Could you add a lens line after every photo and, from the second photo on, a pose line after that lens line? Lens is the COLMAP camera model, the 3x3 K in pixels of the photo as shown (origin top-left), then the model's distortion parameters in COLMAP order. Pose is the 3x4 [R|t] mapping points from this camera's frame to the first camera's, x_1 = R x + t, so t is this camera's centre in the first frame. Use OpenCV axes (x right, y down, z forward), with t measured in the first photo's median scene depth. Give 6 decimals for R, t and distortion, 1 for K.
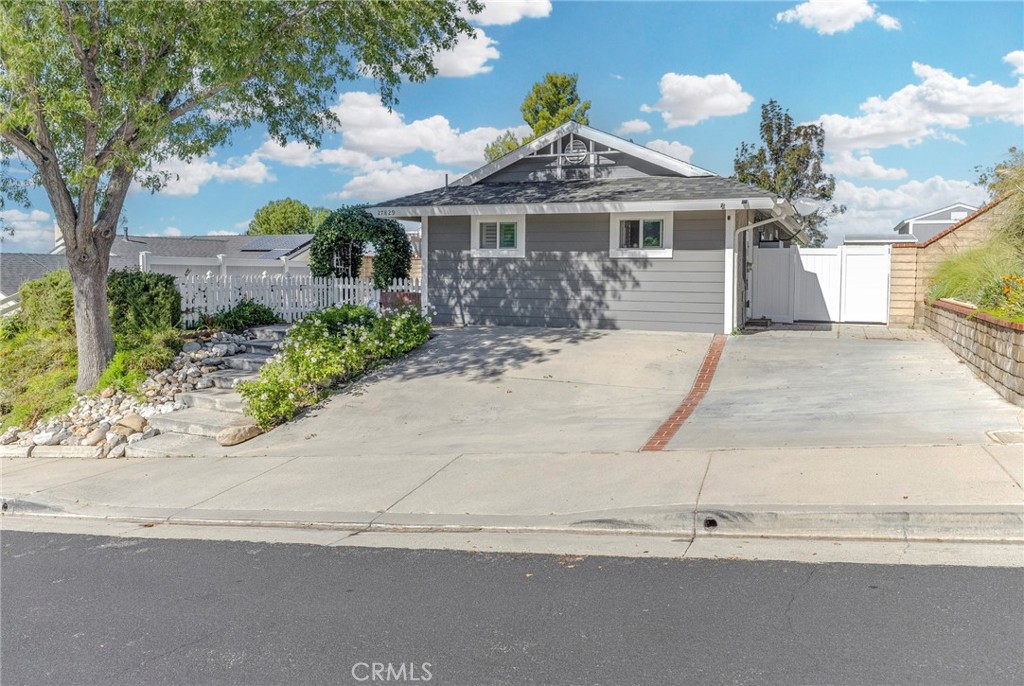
lens RADIAL K [[713.7, 0, 511.5], [0, 713.7, 316.5], [0, 0, 1]] dist [0.005458, -0.003382]
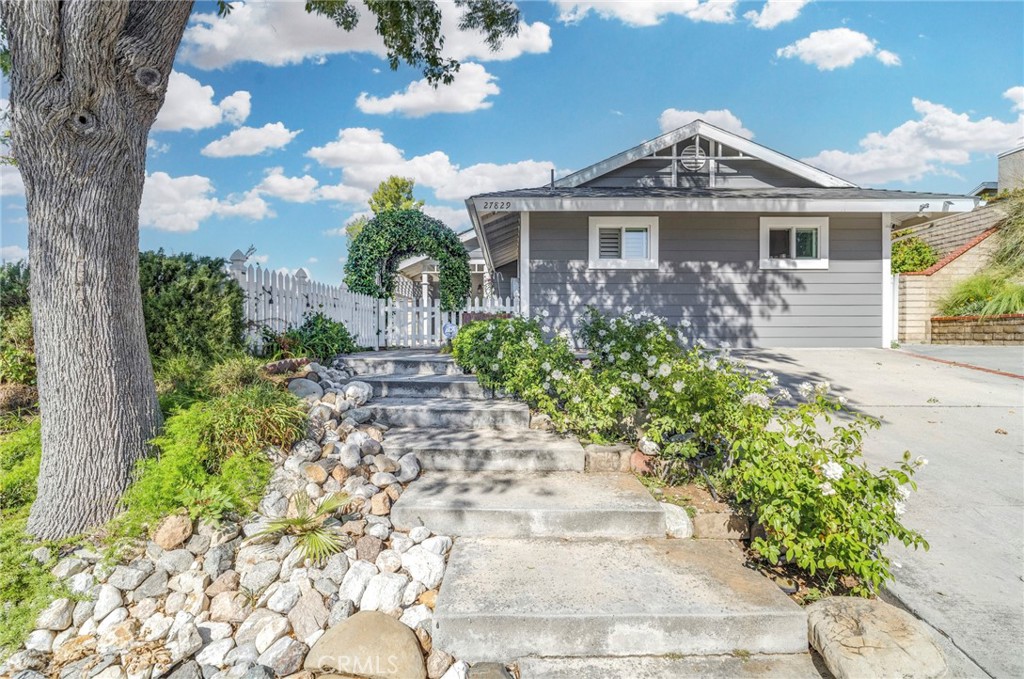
lens RADIAL K [[484.1, 0, 514.9], [0, 484.1, 342.7], [0, 0, 1]] dist [-0.019503, 0.008808]
pose [[0.923368, -0.015692, 0.383595, -0.367511], [0.033555, 0.998639, -0.039920, 0.024399], [-0.382447, 0.049732, 0.922638, 0.533829]]
